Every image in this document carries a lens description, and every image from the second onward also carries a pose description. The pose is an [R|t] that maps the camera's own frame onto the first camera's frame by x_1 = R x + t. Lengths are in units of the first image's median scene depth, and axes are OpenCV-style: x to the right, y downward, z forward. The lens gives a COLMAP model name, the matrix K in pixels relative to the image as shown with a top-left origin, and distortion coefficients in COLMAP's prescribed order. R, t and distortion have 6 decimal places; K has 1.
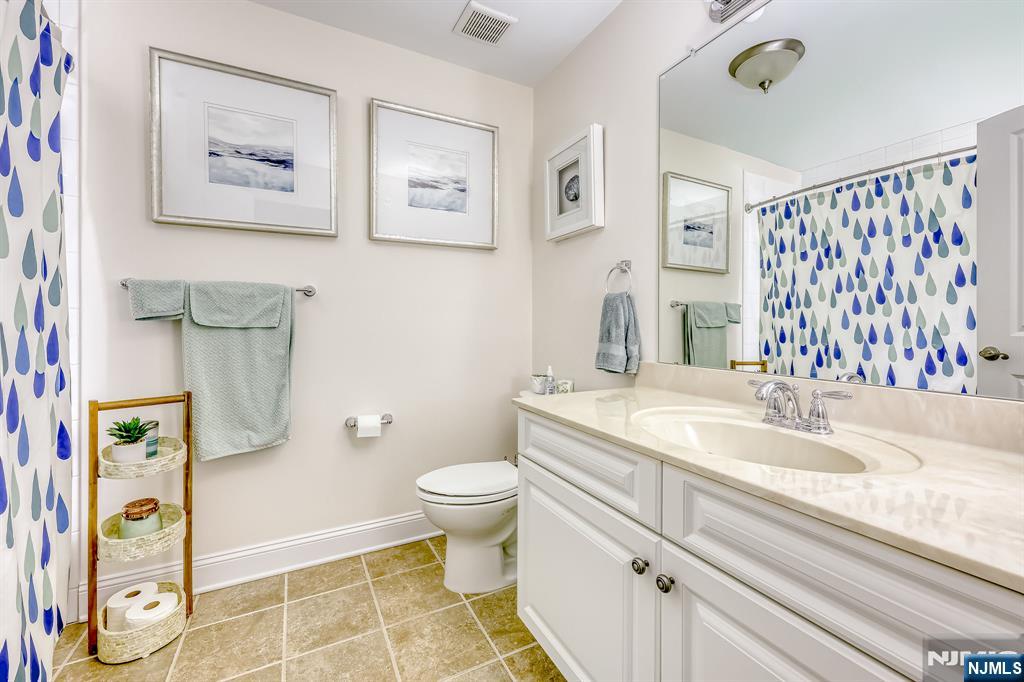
lens RADIAL K [[416.8, 0, 511.3], [0, 416.8, 324.6], [0, 0, 1]] dist [0.001032, -0.000117]
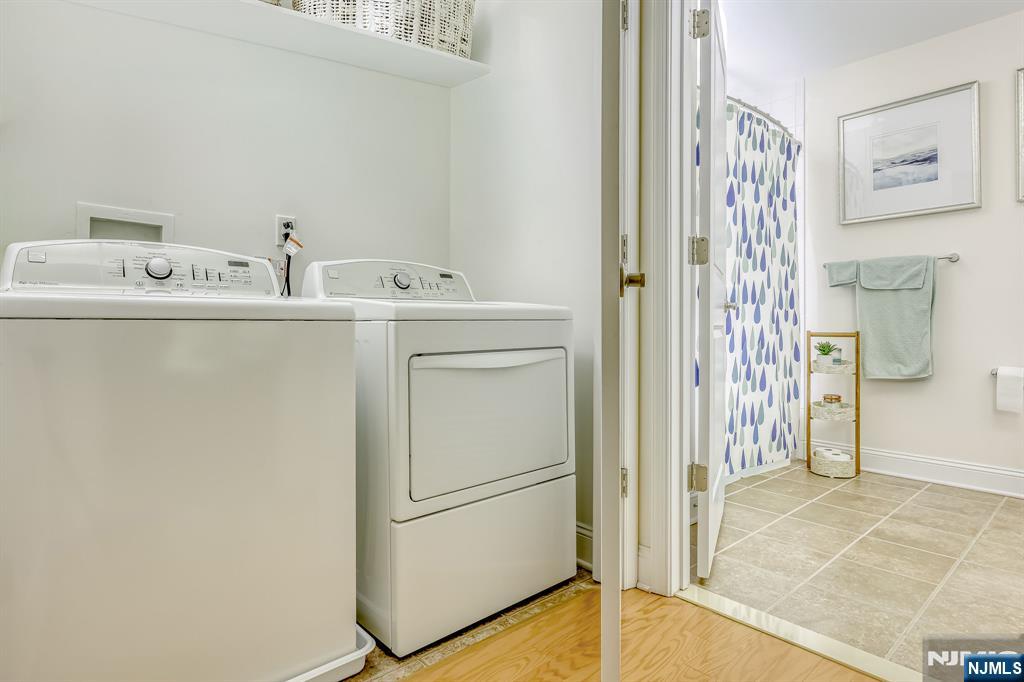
lens RADIAL K [[553.8, 0, 511.9], [0, 553.8, 320.8], [0, 0, 1]] dist [0.000578, -0.000186]
pose [[0.248096, 0.000580, -0.968735, 0.877935], [0.001192, 0.999999, 0.000904, 0.115229], [0.968735, -0.001379, 0.248095, -0.737957]]
